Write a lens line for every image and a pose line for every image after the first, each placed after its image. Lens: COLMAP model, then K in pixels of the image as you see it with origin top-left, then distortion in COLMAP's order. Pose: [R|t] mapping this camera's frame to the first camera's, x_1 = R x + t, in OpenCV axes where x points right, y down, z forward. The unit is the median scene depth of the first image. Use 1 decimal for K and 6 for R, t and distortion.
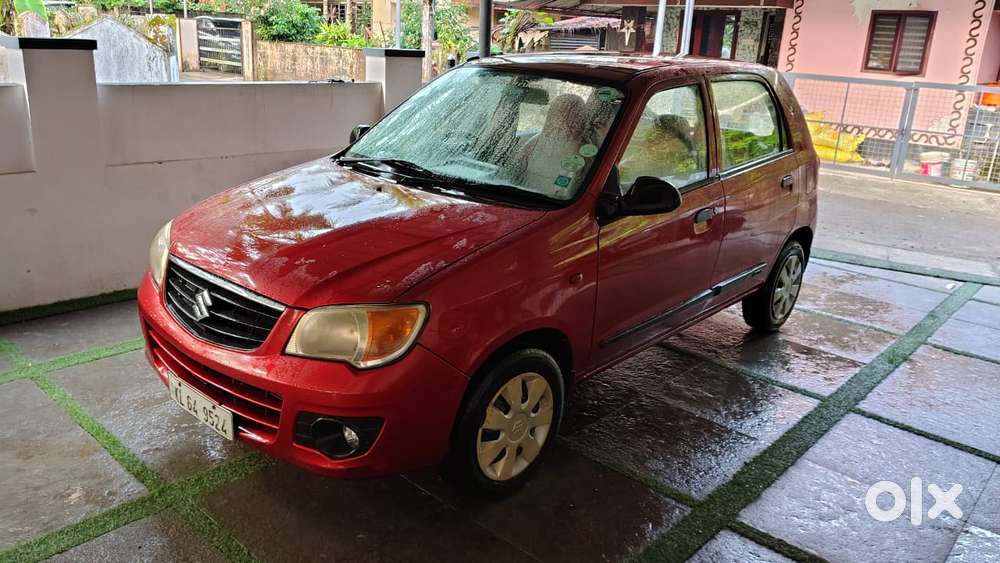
lens RADIAL K [[756.3, 0, 499.6], [0, 756.3, 273.3], [0, 0, 1]] dist [0.017948, -0.048756]
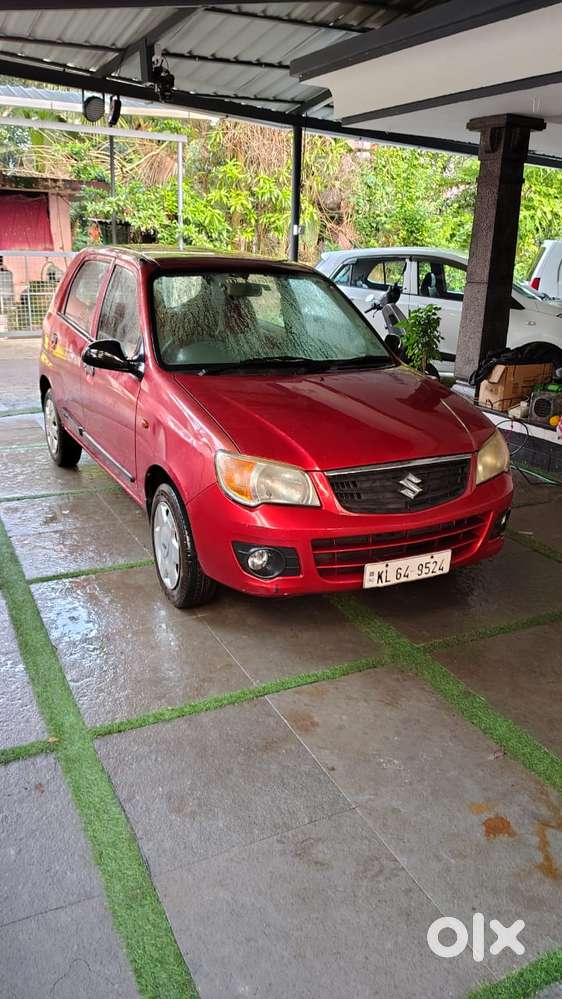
lens RADIAL K [[757.7, 0, 281.0], [0, 757.7, 499.5], [0, 0, 1]] dist [0.009377, -0.035085]
pose [[0.378016, -0.338661, 0.861634, -0.857289], [0.264676, 0.931380, 0.249956, -0.166666], [-0.887158, 0.133567, 0.441712, 0.362390]]
